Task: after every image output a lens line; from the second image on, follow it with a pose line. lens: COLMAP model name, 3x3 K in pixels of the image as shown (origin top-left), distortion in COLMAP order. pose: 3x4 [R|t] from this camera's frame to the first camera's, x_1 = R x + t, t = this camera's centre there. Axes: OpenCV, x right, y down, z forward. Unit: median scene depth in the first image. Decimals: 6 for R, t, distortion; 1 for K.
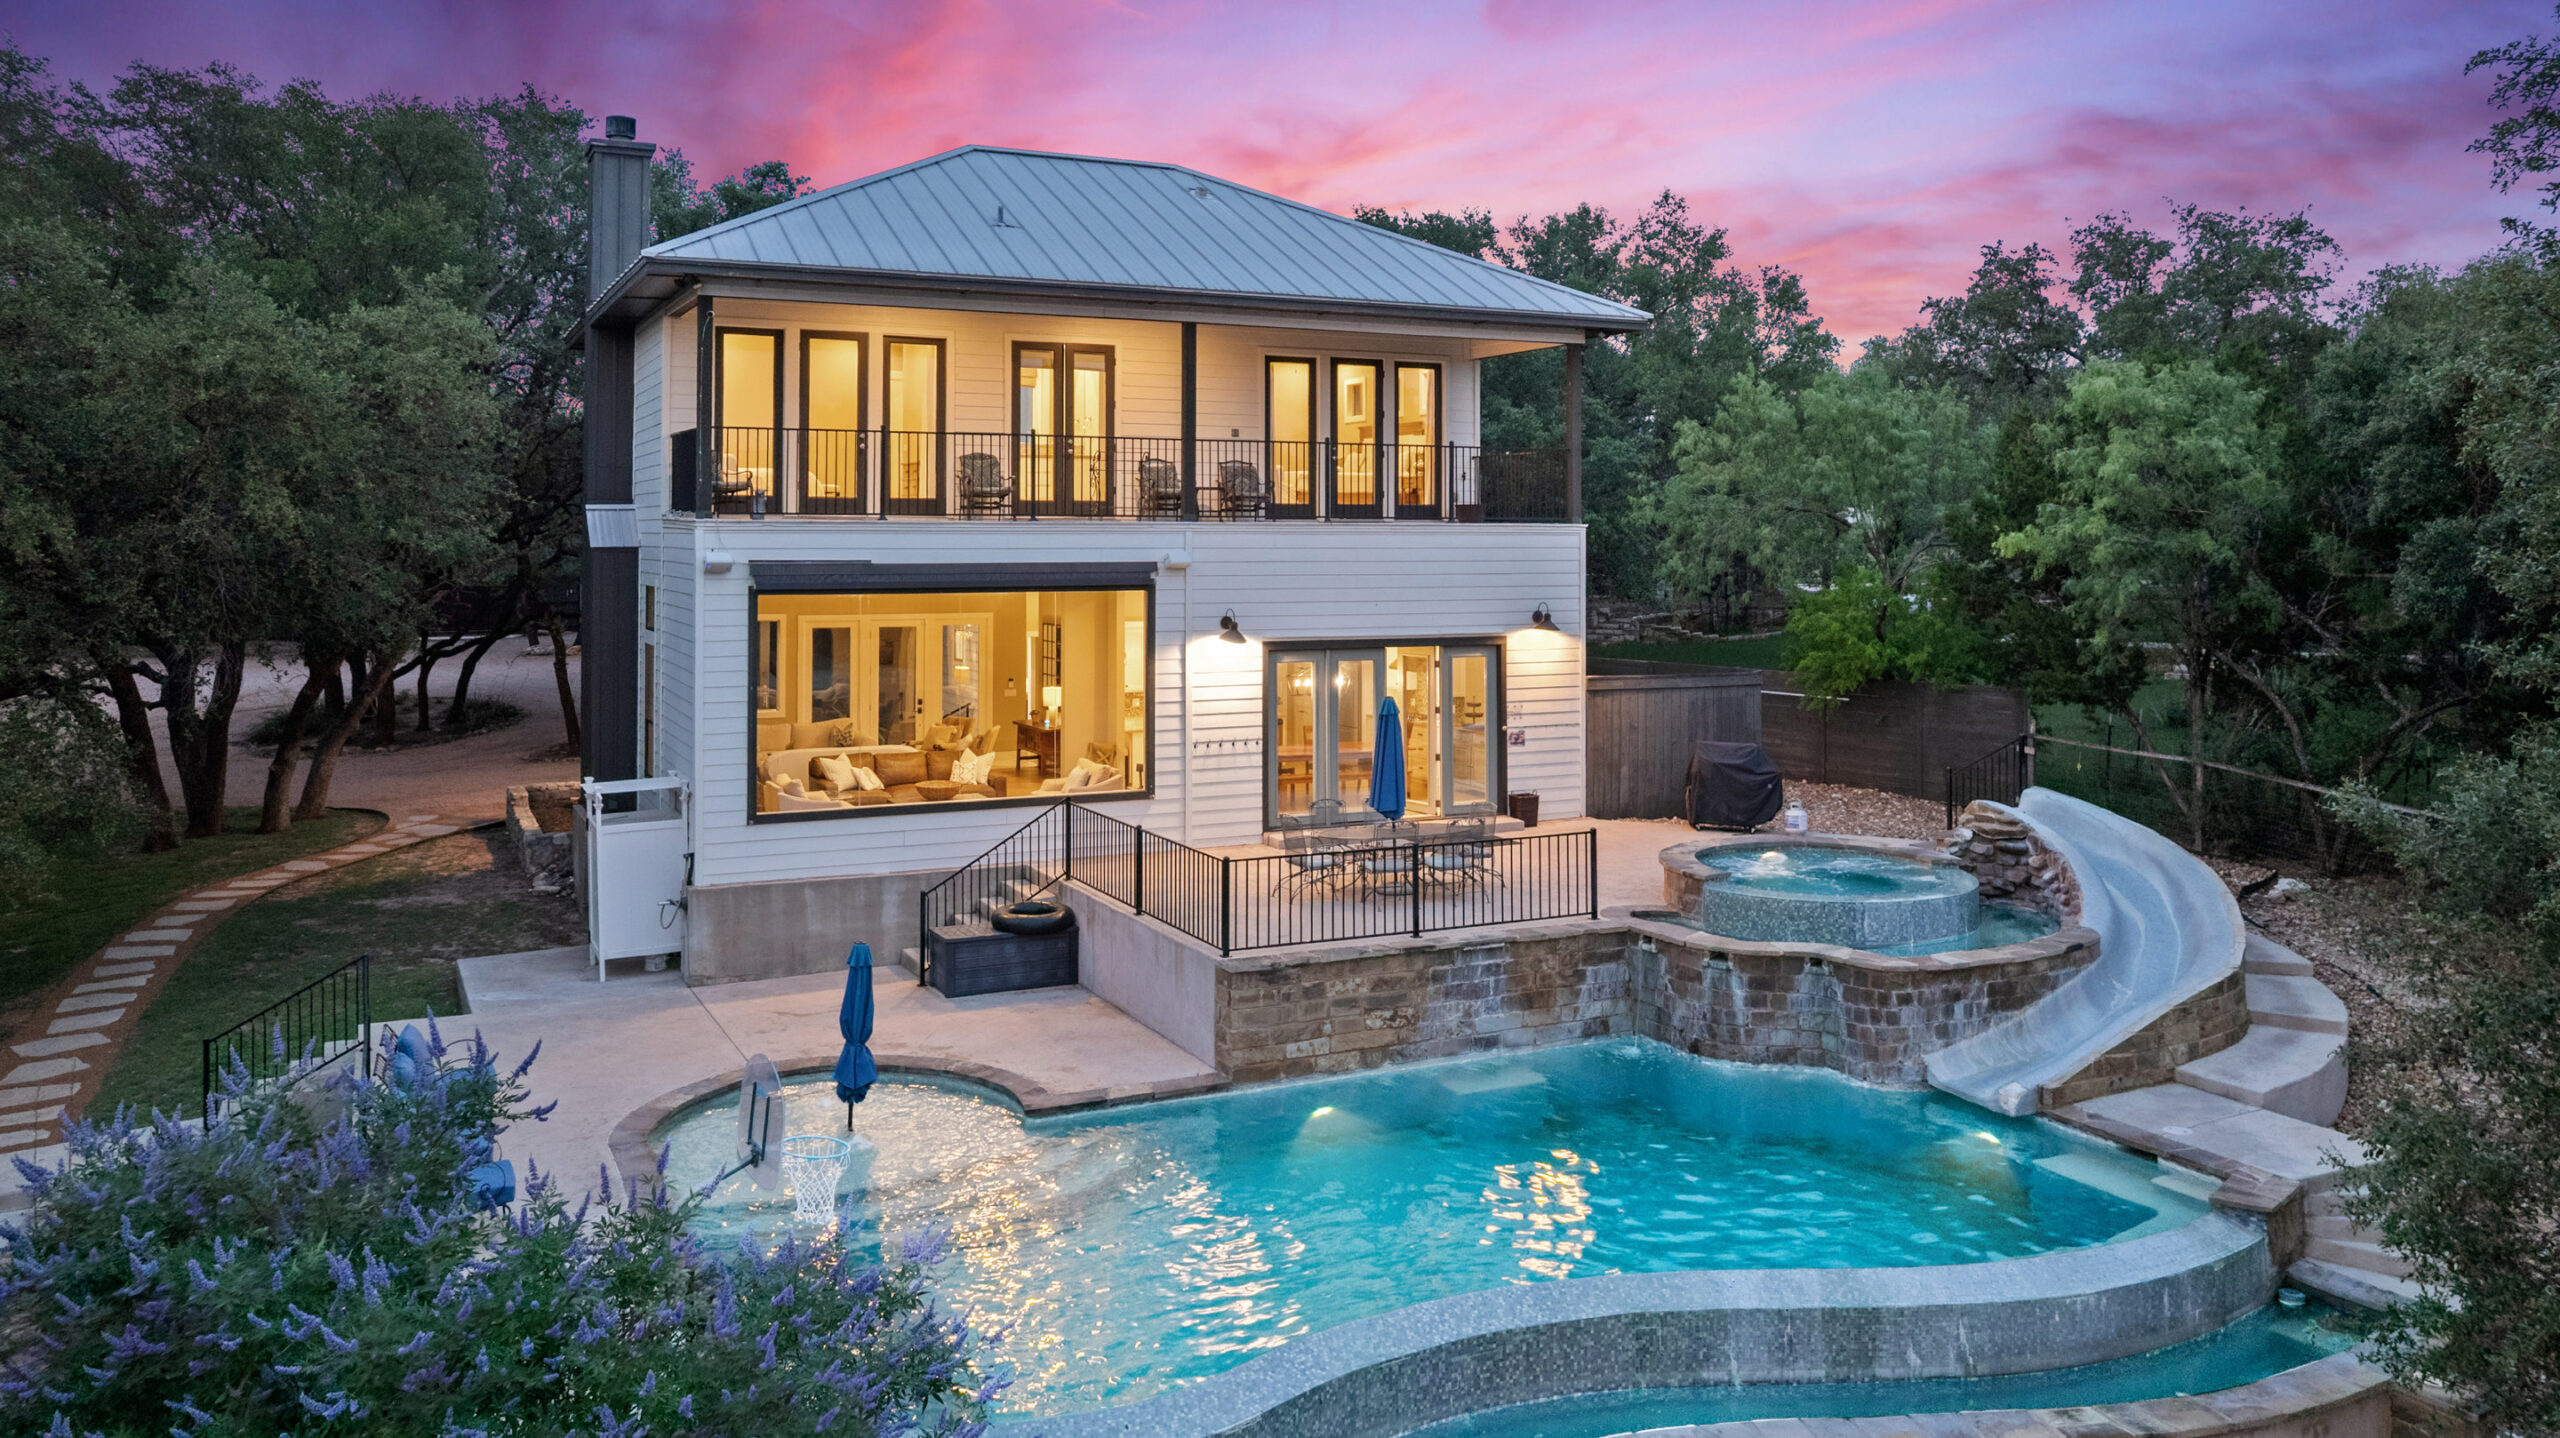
lens RADIAL K [[1869.0, 0, 1280.0], [0, 1869.0, 719.0], [0, 0, 1]] dist [-0.007454, 0.003009]
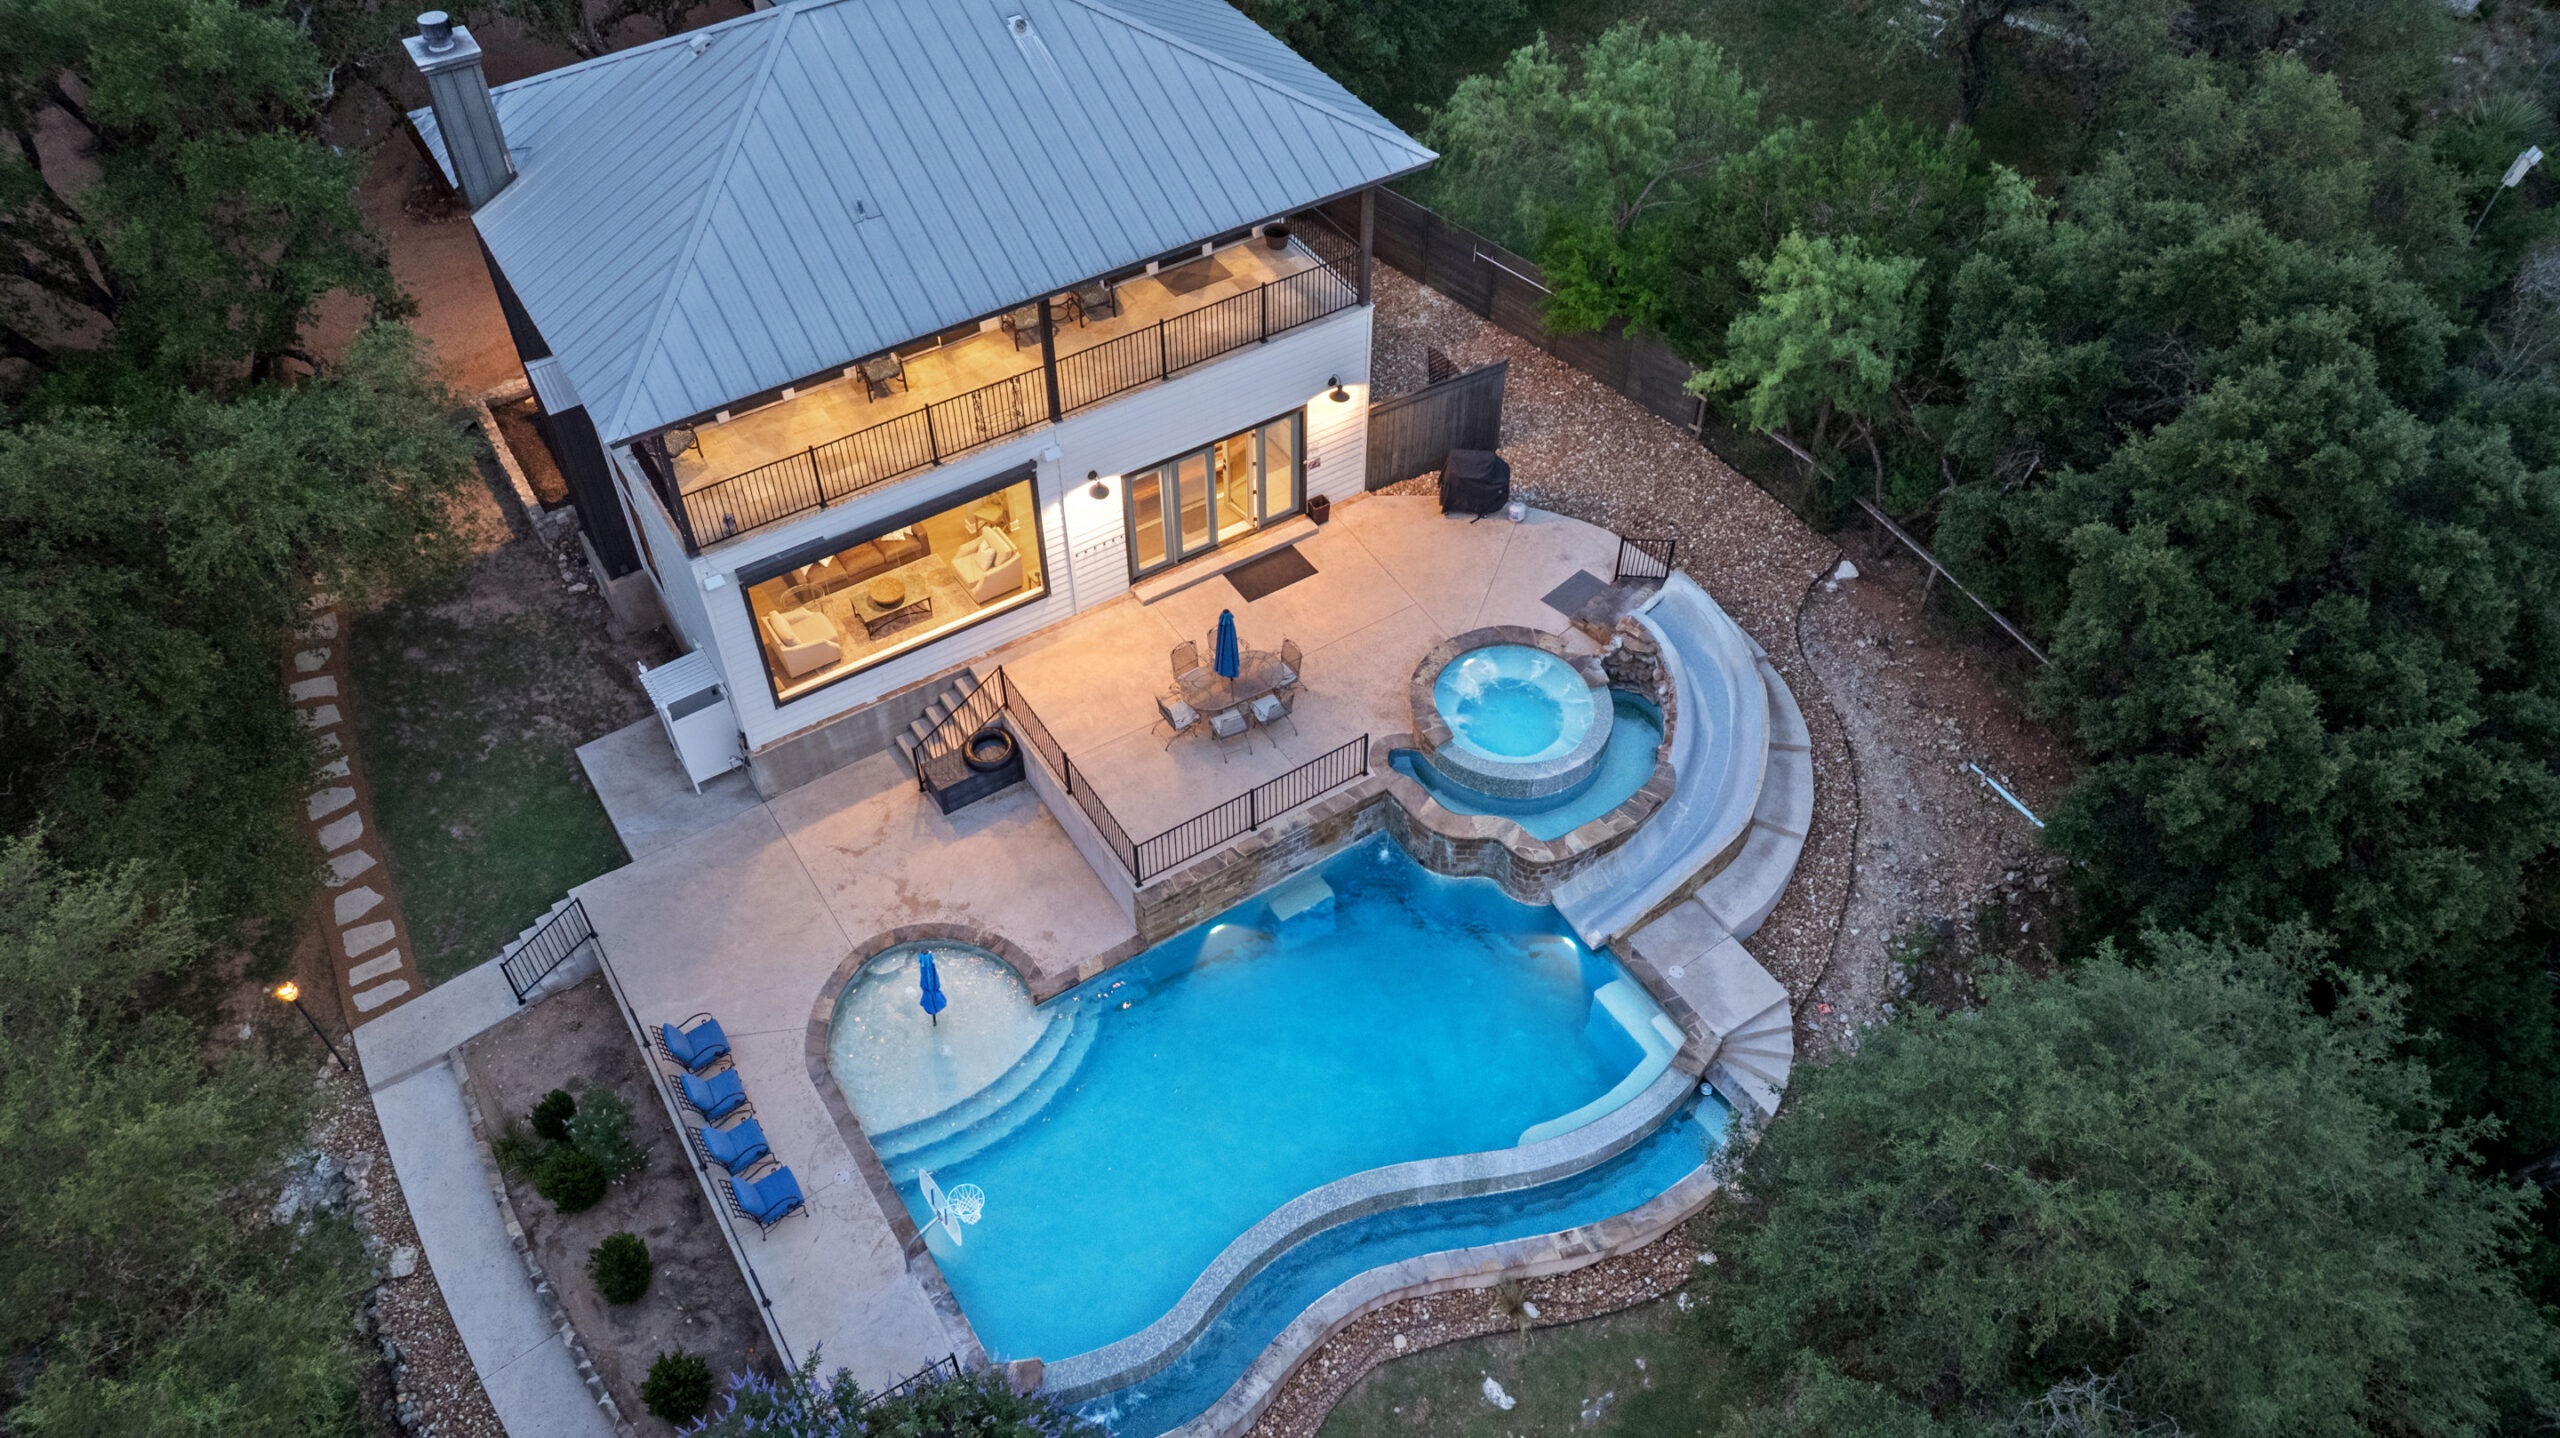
lens RADIAL K [[1869.0, 0, 1280.0], [0, 1869.0, 719.0], [0, 0, 1]] dist [-0.007454, 0.003009]
pose [[0.992638, -0.089384, 0.081729, -0.020783], [0.000439, 0.677446, 0.735573, -0.899295], [-0.121116, -0.730122, 0.672498, -0.002813]]
